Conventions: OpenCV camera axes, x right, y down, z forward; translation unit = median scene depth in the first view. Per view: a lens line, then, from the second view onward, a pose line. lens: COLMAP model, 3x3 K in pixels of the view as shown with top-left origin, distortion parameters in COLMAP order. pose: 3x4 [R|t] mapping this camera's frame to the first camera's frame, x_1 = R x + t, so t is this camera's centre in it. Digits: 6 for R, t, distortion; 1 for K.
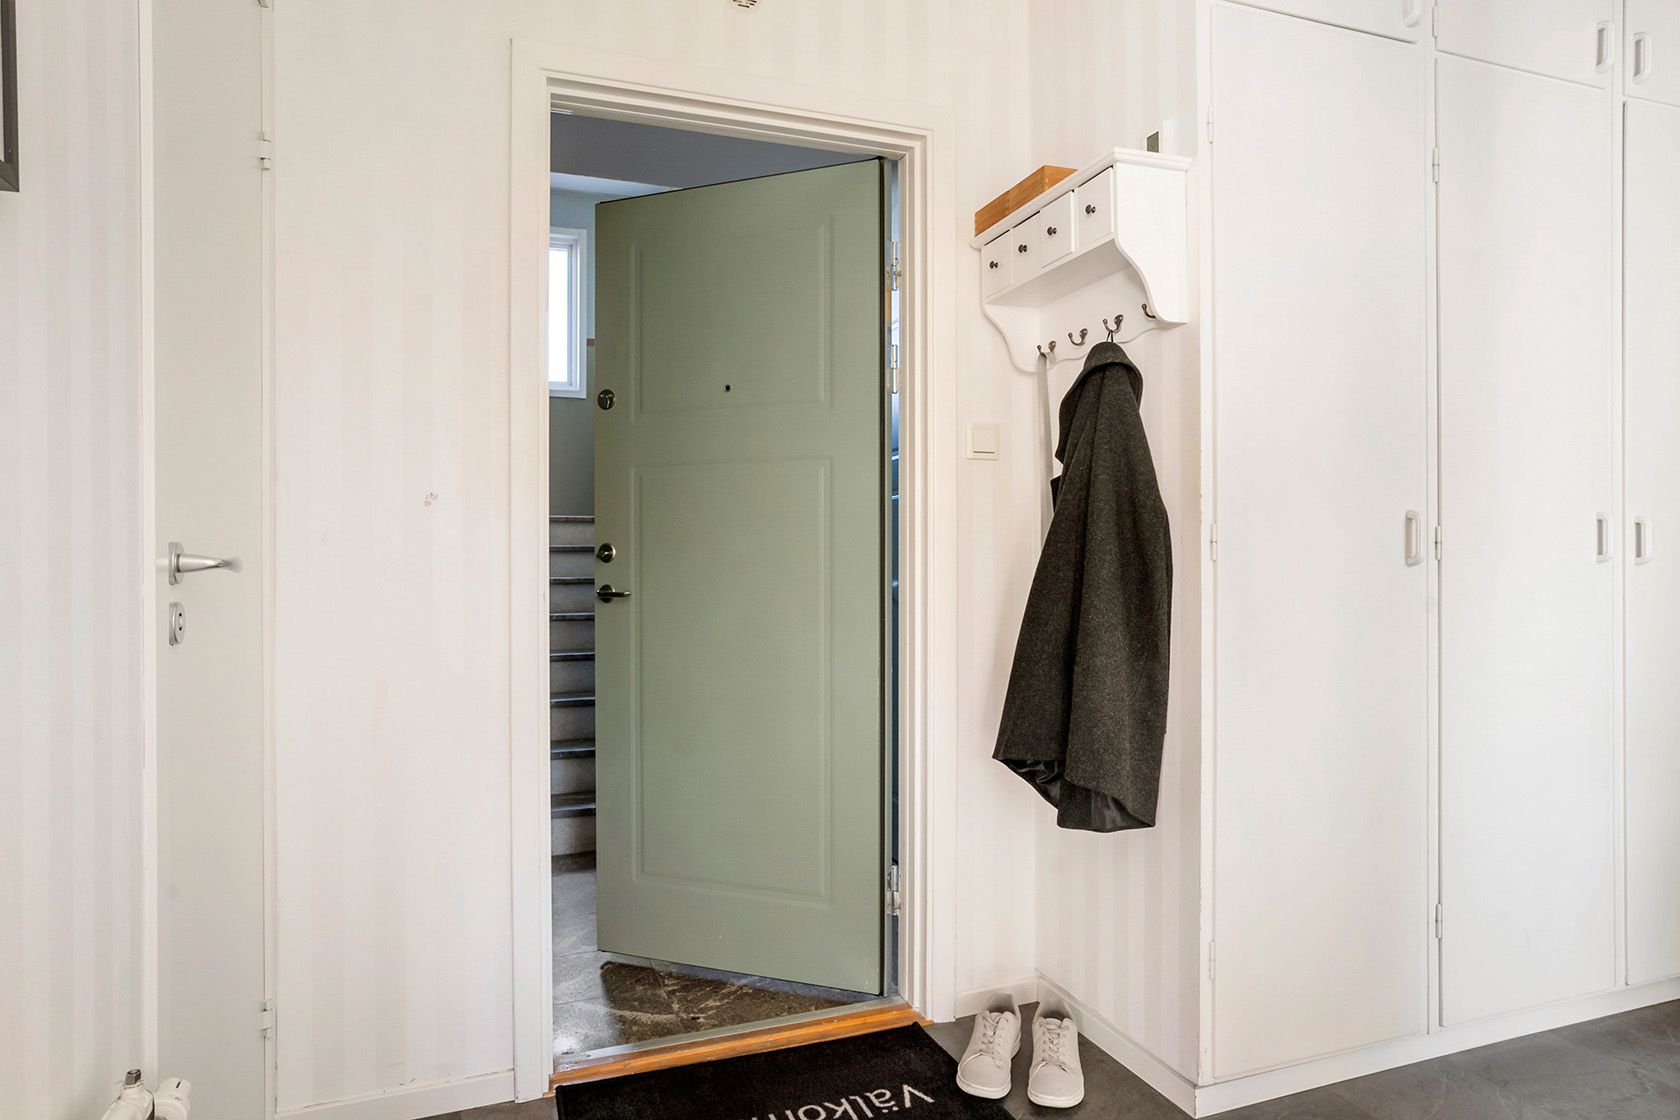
lens RADIAL K [[983.2, 0, 839.1], [0, 983.2, 559.7], [0, 0, 1]] dist [0.001182, 0.000342]
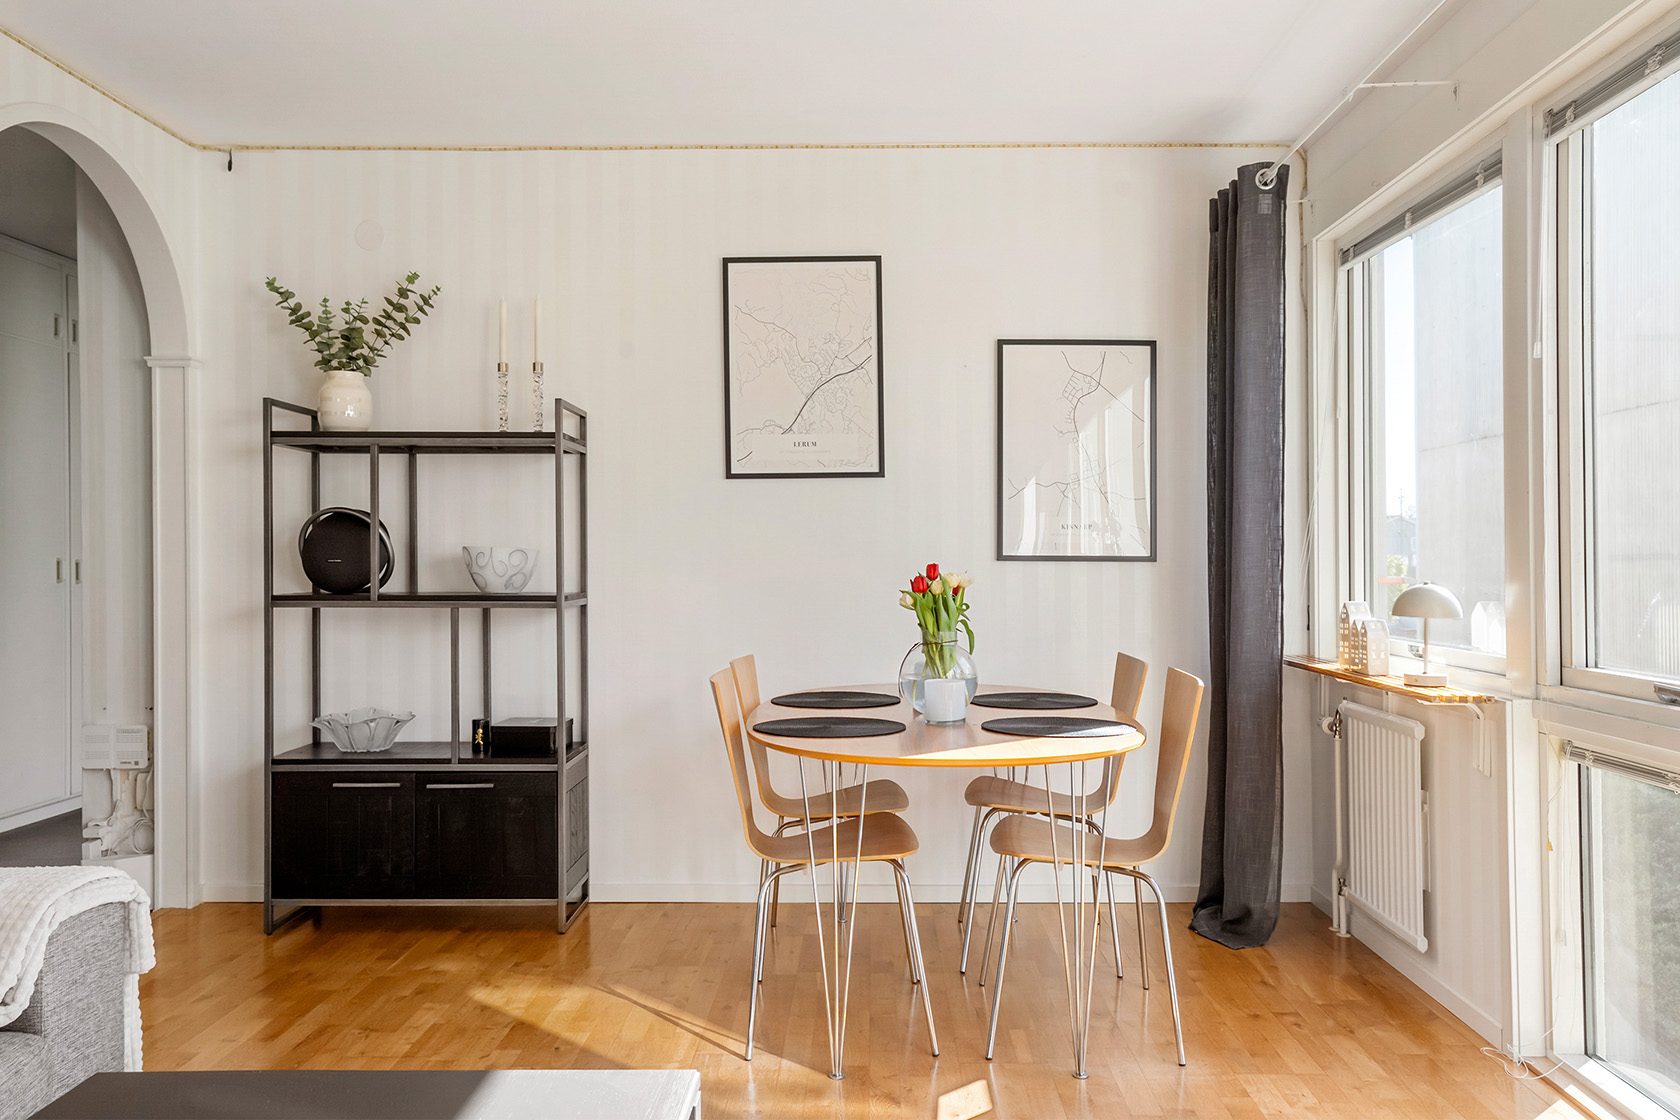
lens RADIAL K [[1253.3, 0, 841.5], [0, 1253.3, 561.2], [0, 0, 1]] dist [0.002956, 0.001195]
pose [[0.370925, 0.002407, 0.928660, -0.960359], [0.006662, 0.999964, -0.005253, -0.017668], [-0.928639, 0.008135, 0.370895, -1.363134]]
